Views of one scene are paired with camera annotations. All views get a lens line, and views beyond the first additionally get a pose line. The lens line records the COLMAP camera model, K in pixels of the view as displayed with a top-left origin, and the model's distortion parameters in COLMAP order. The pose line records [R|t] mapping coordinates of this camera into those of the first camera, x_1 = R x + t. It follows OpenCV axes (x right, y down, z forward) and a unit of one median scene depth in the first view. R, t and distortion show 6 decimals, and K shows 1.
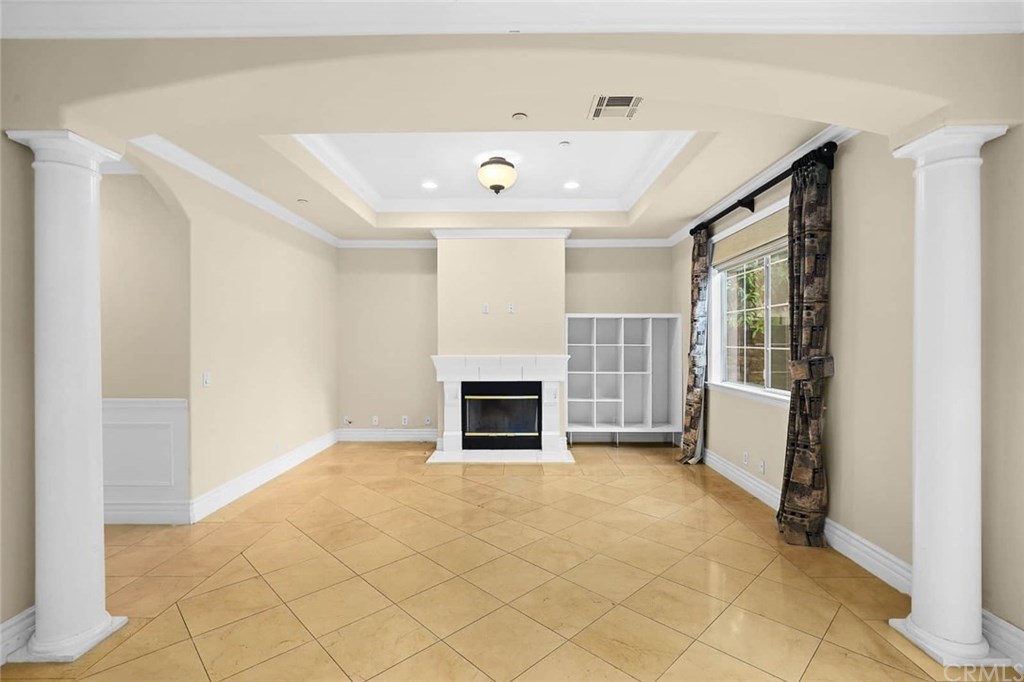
lens RADIAL K [[467.4, 0, 512.4], [0, 467.4, 341.7], [0, 0, 1]] dist [-0.009481, -0.000135]
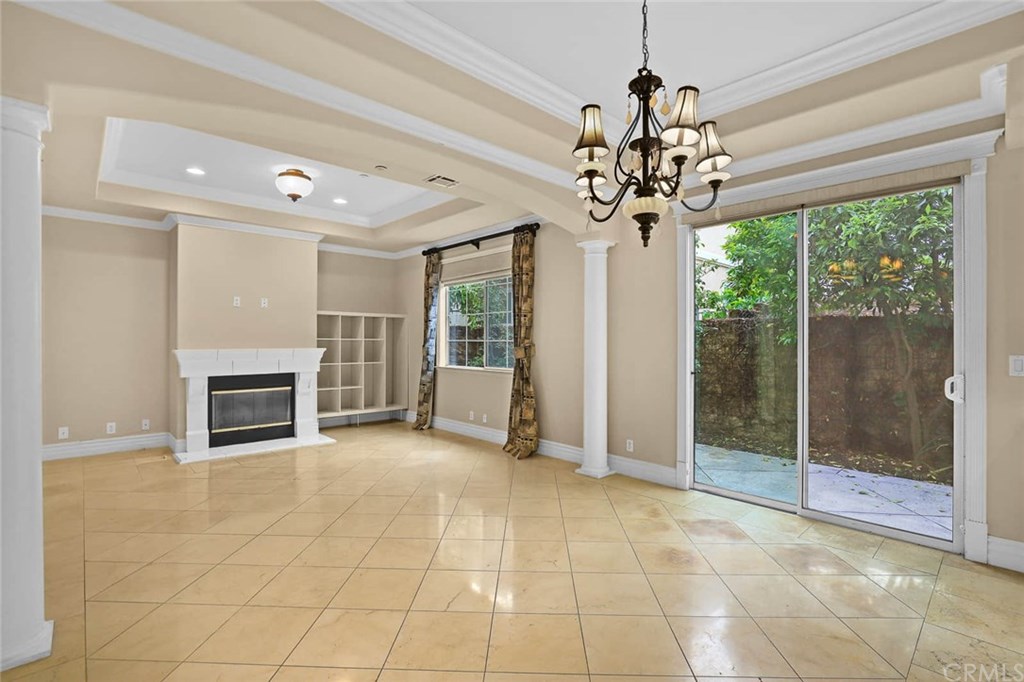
lens RADIAL K [[467.4, 0, 515.9], [0, 467.4, 340.2], [0, 0, 1]] dist [-0.009481, -0.000135]
pose [[0.730461, 0.001429, 0.682953, -0.320637], [-0.001777, 0.999998, -0.000191, 0.010064], [-0.682952, -0.001074, 0.730462, -0.134577]]
